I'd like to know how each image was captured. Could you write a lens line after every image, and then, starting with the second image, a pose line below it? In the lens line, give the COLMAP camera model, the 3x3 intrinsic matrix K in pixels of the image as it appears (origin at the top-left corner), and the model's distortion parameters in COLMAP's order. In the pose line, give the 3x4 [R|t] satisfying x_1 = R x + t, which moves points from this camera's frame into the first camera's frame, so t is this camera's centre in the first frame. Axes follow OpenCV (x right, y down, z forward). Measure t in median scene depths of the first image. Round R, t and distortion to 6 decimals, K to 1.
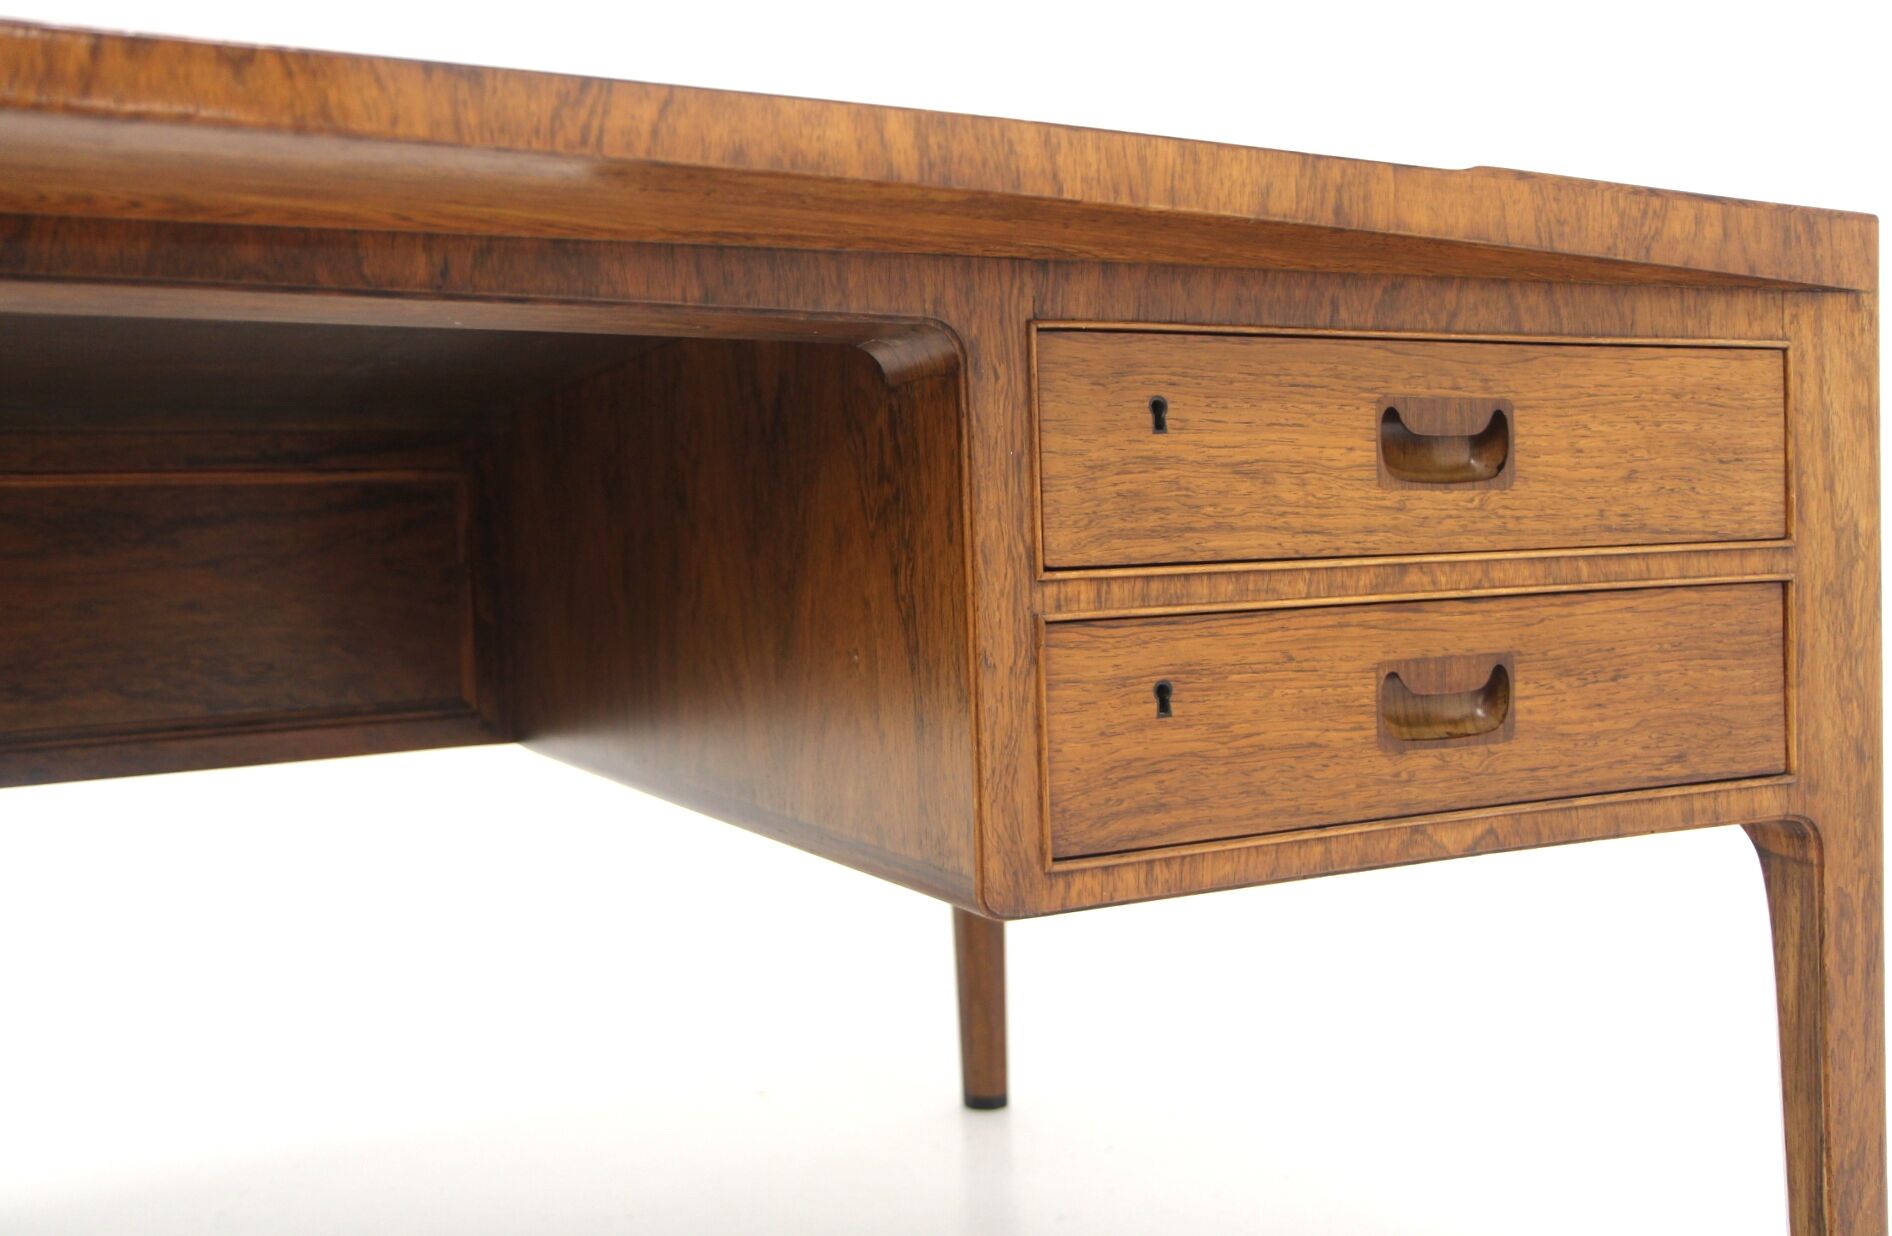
lens RADIAL K [[1599.8, 0, 945.6], [0, 1599.8, 561.3], [0, 0, 1]] dist [-0.001866, 0.012625]
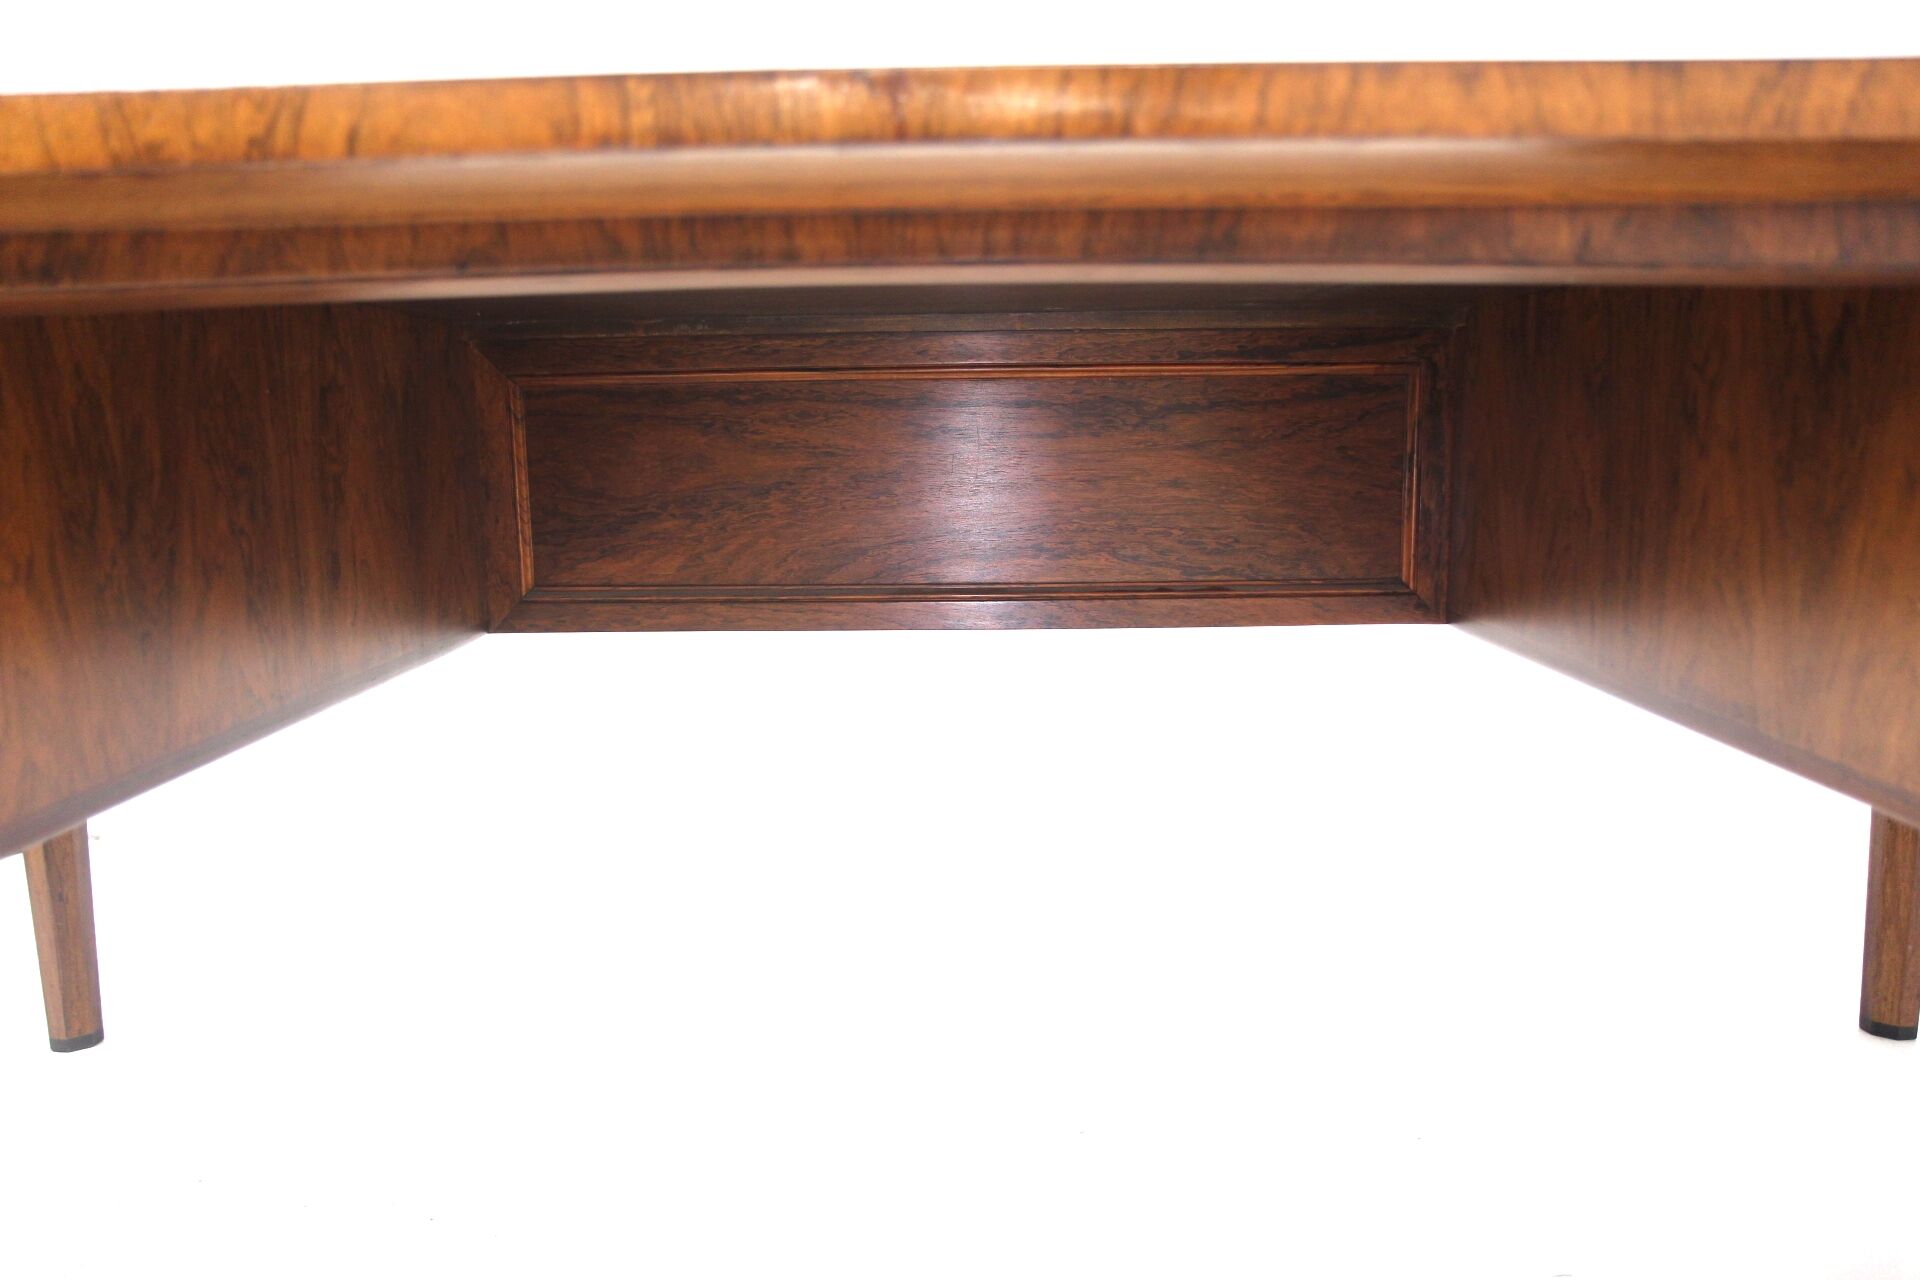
lens RADIAL K [[1574.0, 0, 960.0], [0, 1574.0, 640.0], [0, 0, 1]] dist [-0.109579, 0.092862]
pose [[0.884461, 0.088799, -0.458086, -0.087910], [-0.018663, 0.987672, 0.155423, -0.032597], [0.466240, -0.128916, 0.875215, -0.059873]]
